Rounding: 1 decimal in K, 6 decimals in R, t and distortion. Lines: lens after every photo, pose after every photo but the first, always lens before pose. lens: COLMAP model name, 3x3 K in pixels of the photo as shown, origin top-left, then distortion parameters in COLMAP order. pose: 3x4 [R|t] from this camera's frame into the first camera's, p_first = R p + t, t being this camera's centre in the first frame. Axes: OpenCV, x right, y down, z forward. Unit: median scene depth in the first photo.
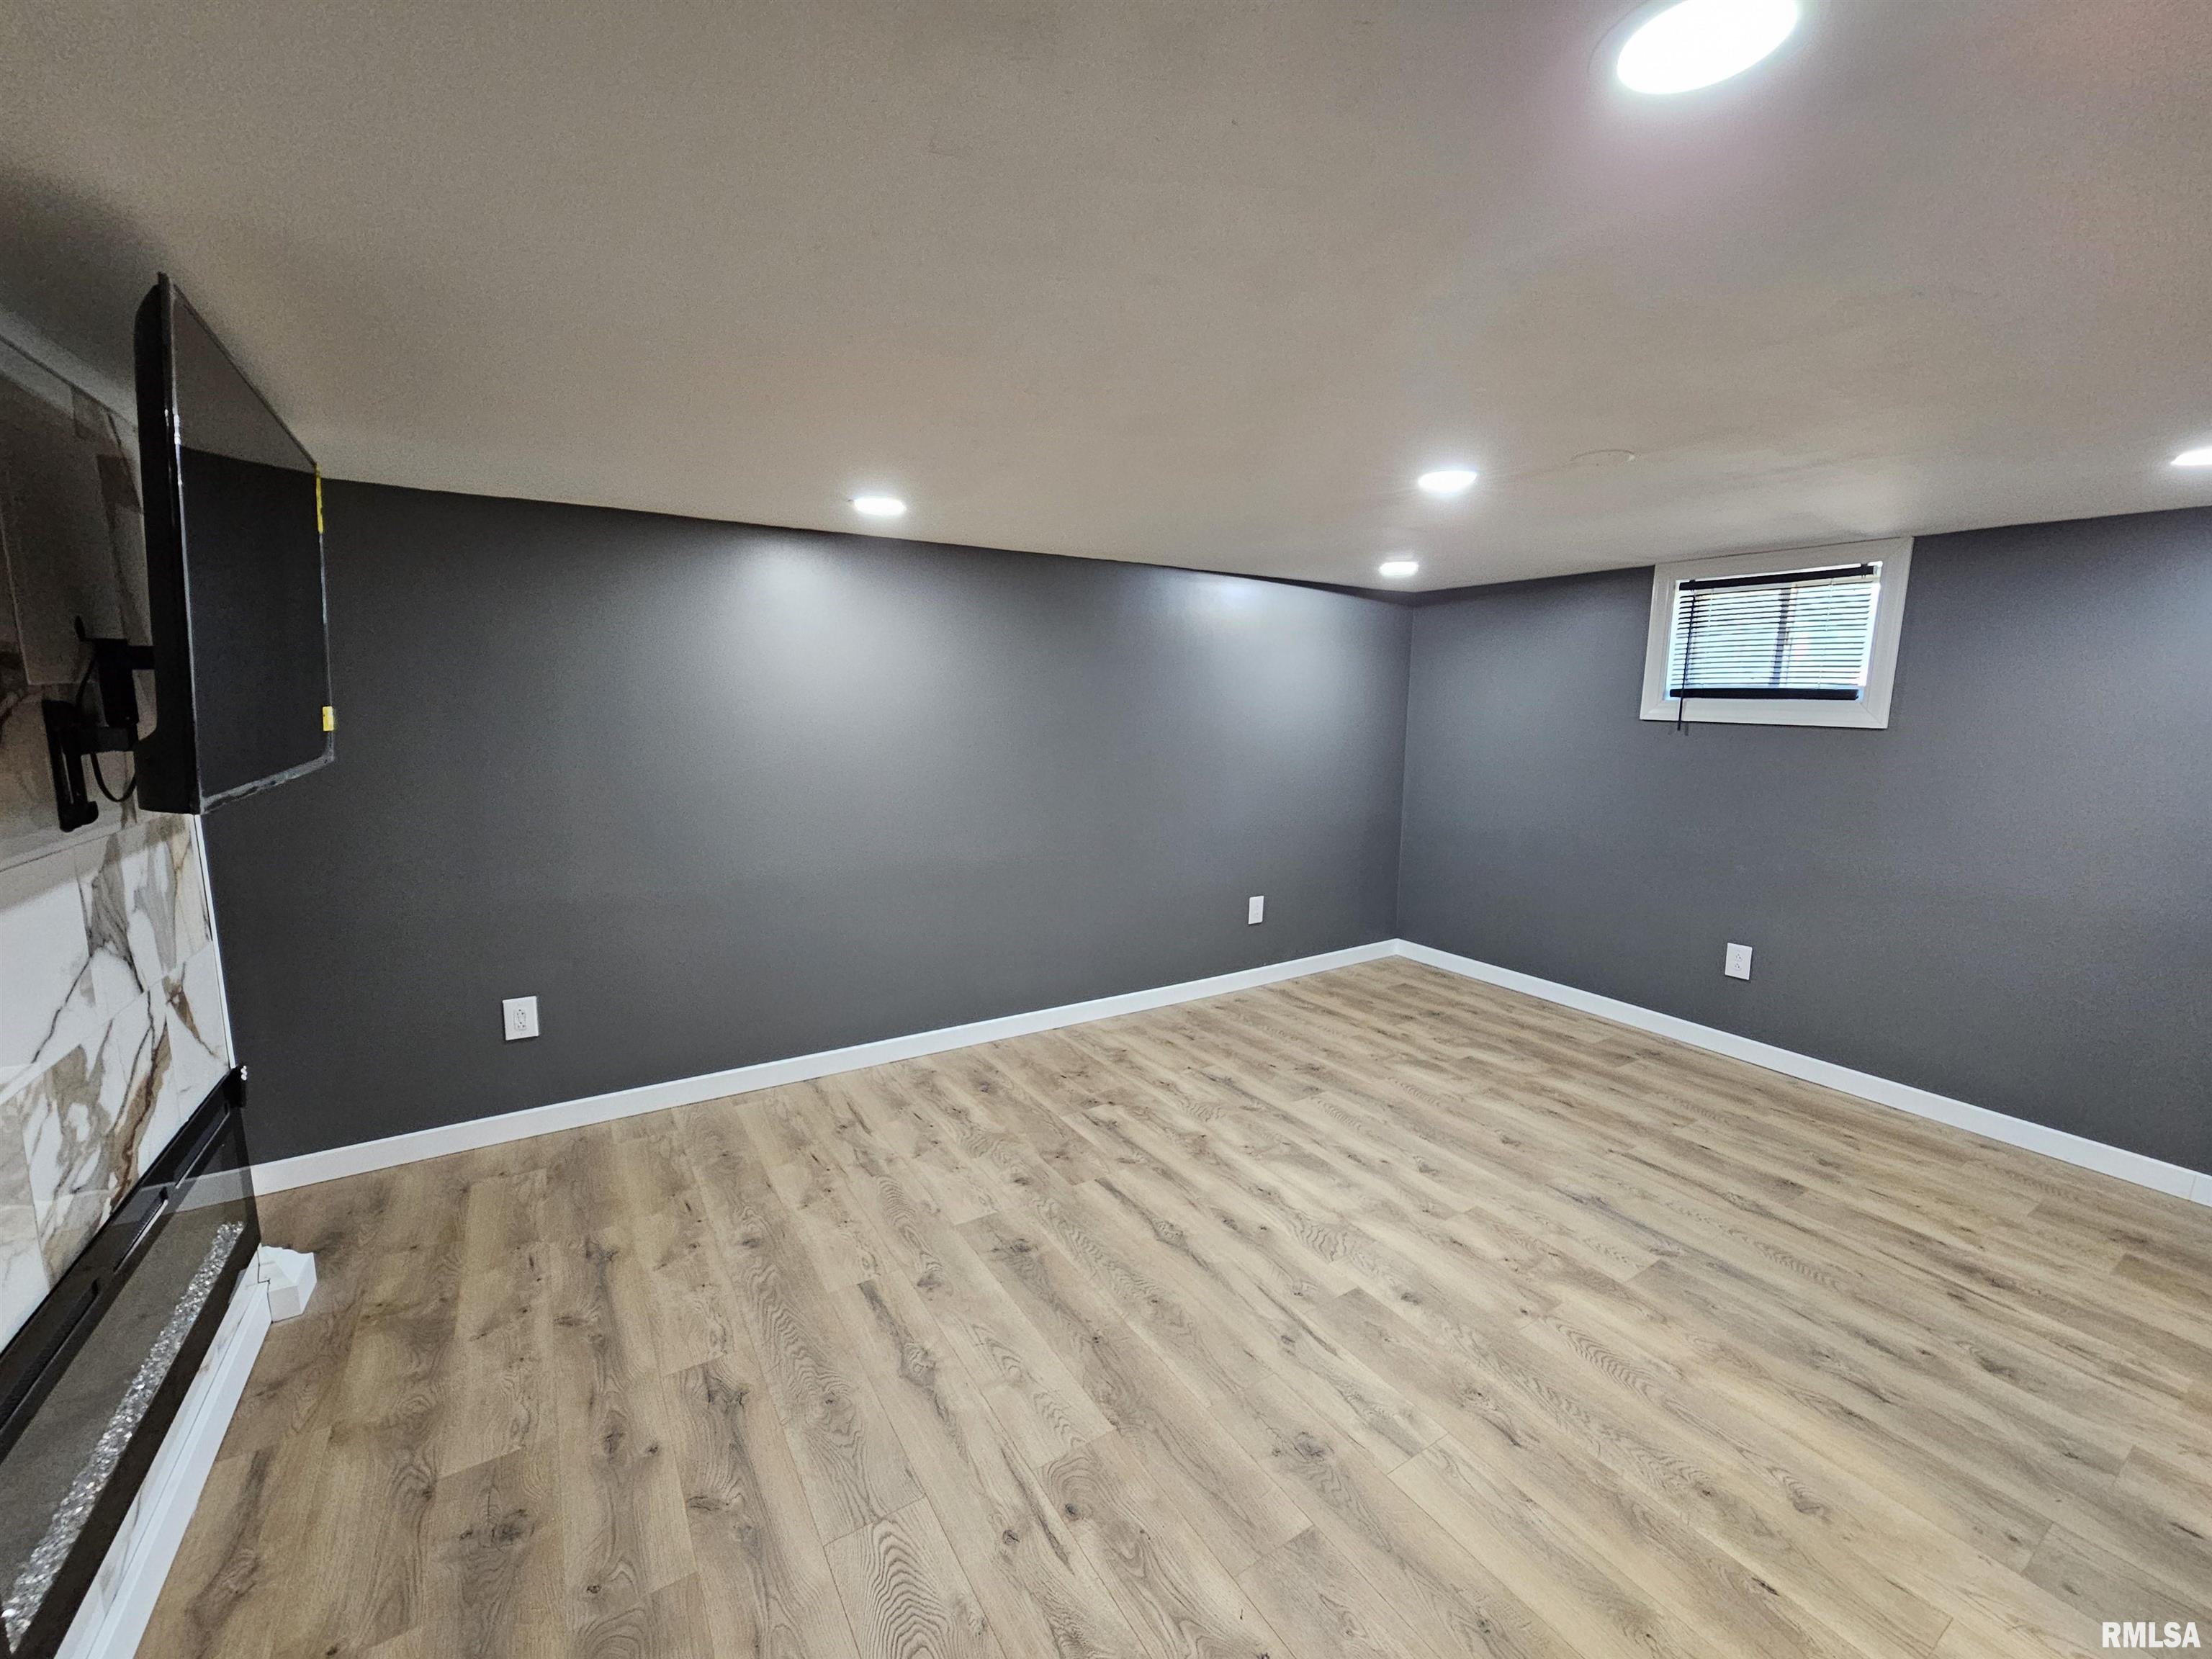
lens RADIAL K [[904.3, 0, 1115.2], [0, 904.3, 837.9], [0, 0, 1]] dist [-0.004233, 0.002234]
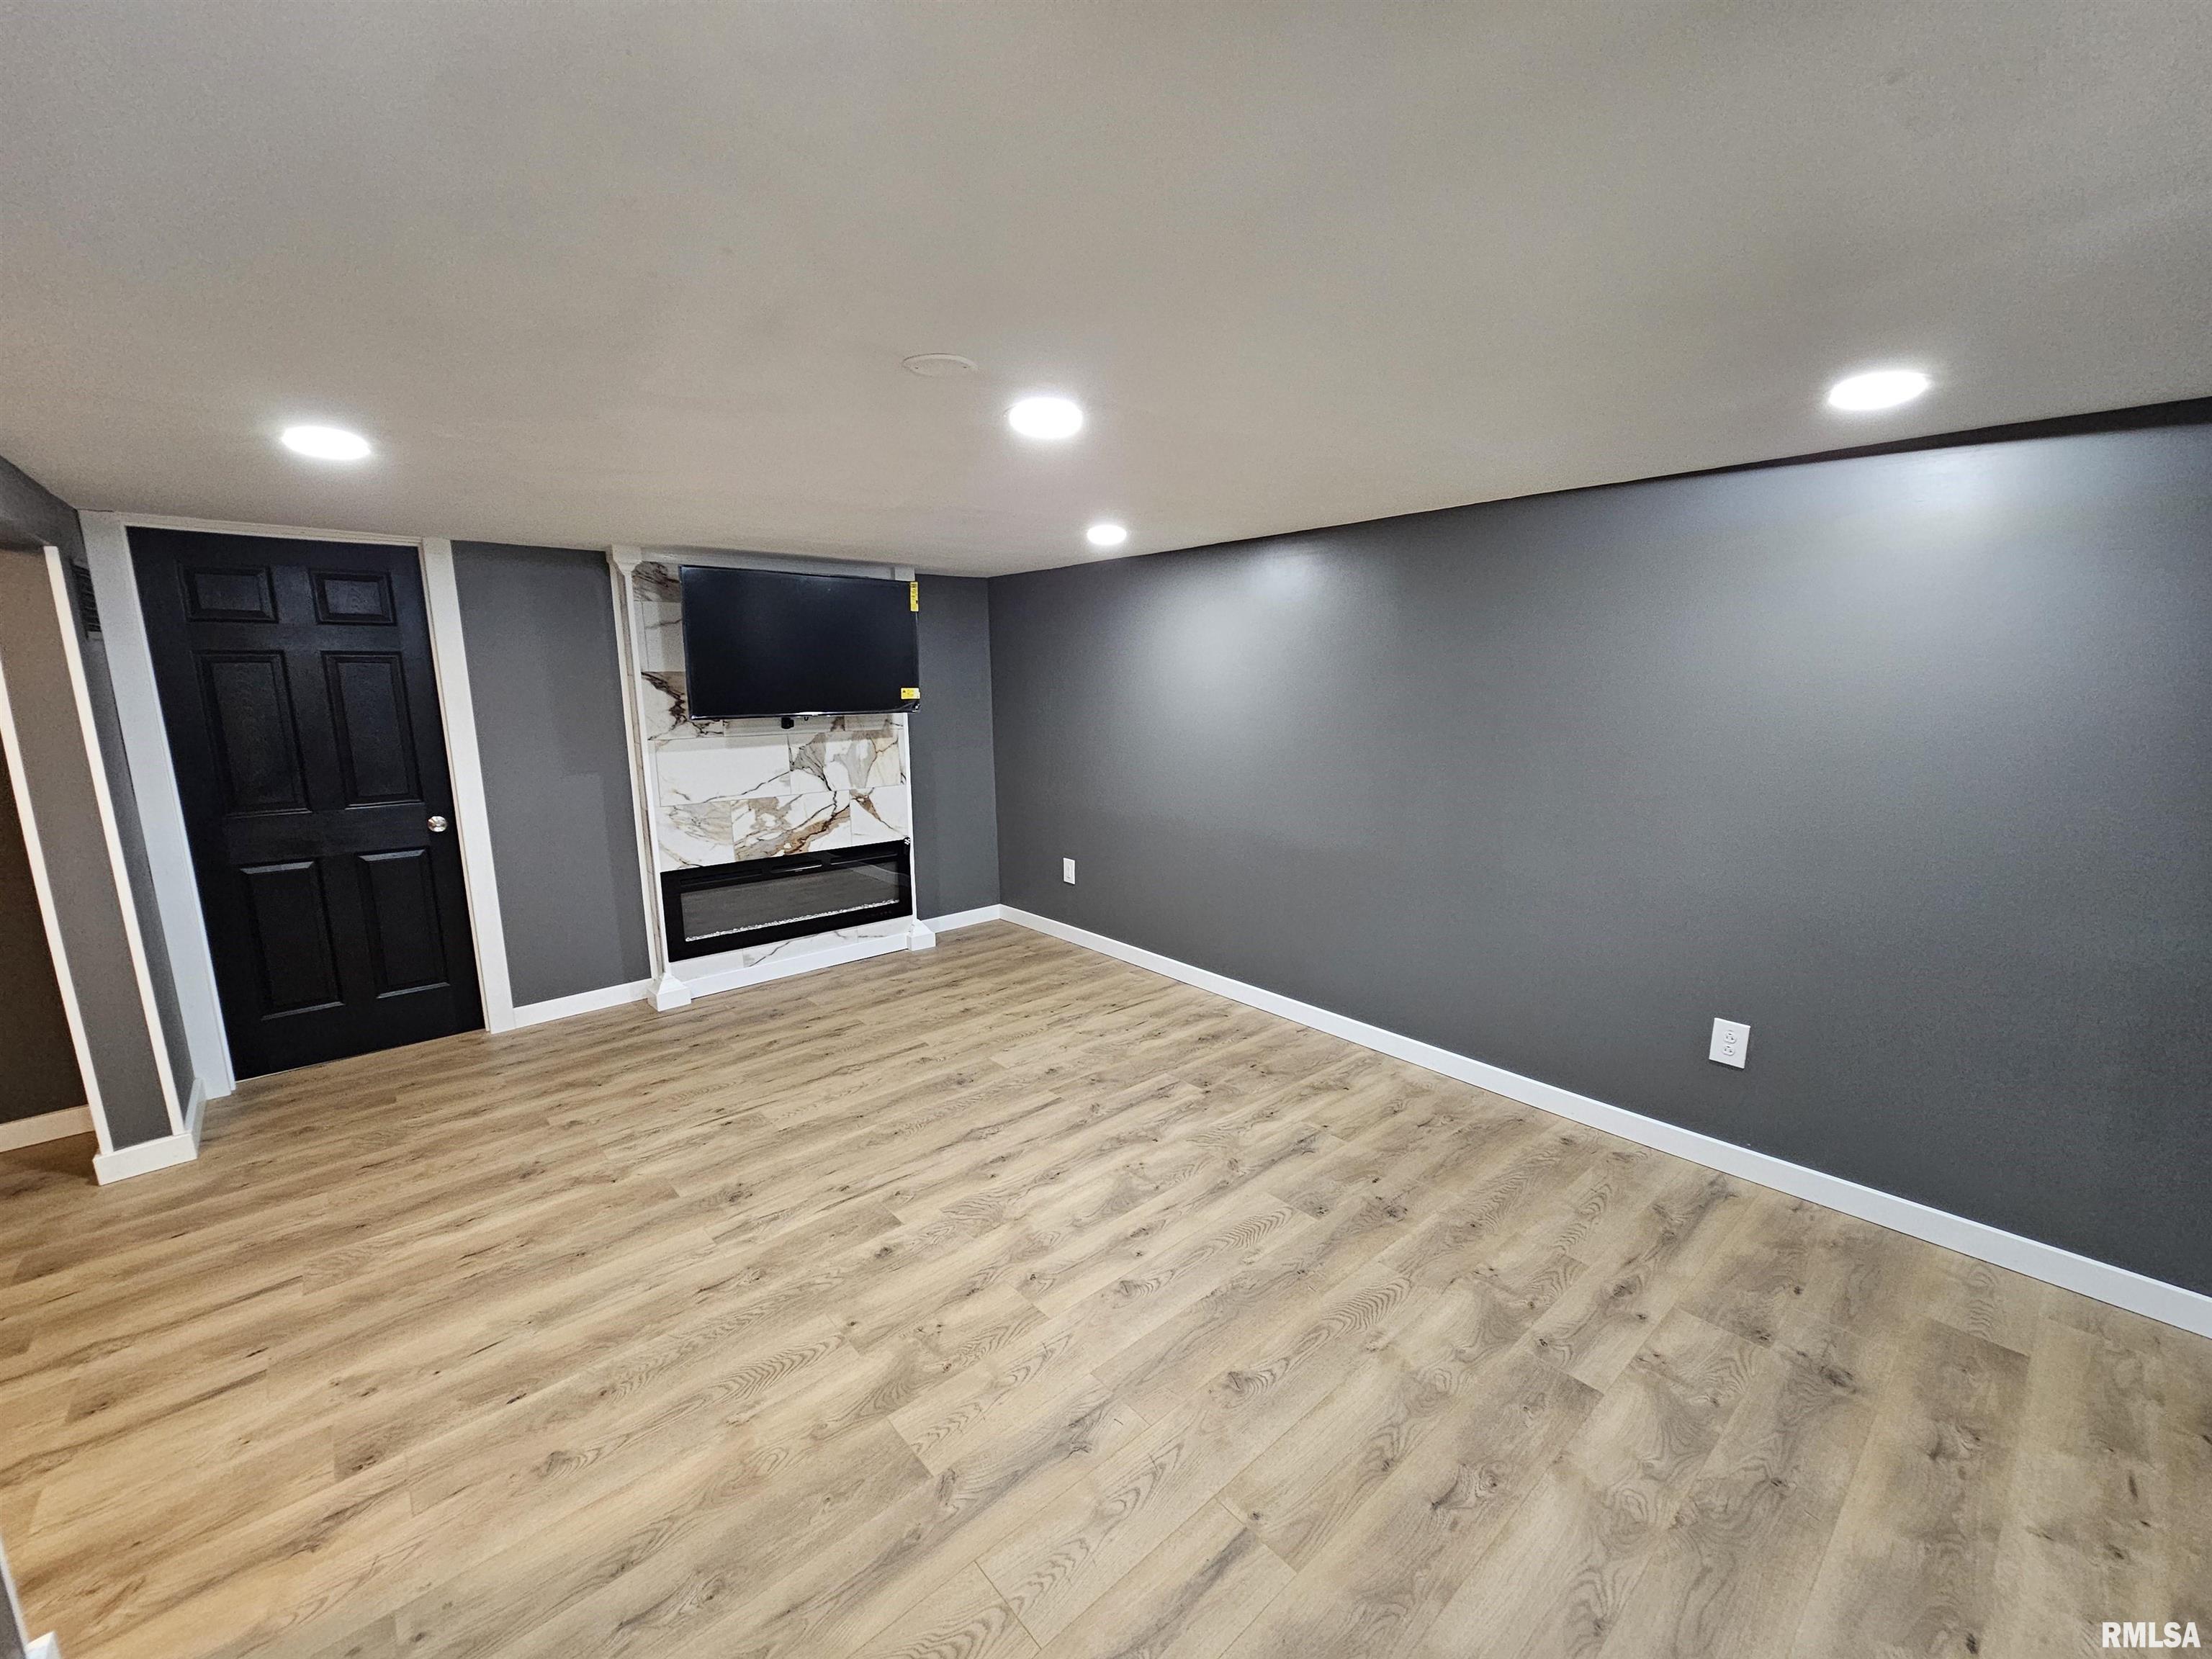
lens RADIAL K [[904.3, 0, 1117.3], [0, 904.3, 825.3], [0, 0, 1]] dist [-0.004233, 0.002234]
pose [[0.154143, 0.154080, -0.975961, 1.093468], [-0.143359, 0.980801, 0.132202, -0.133756], [0.977593, 0.119534, 0.173272, 0.842952]]
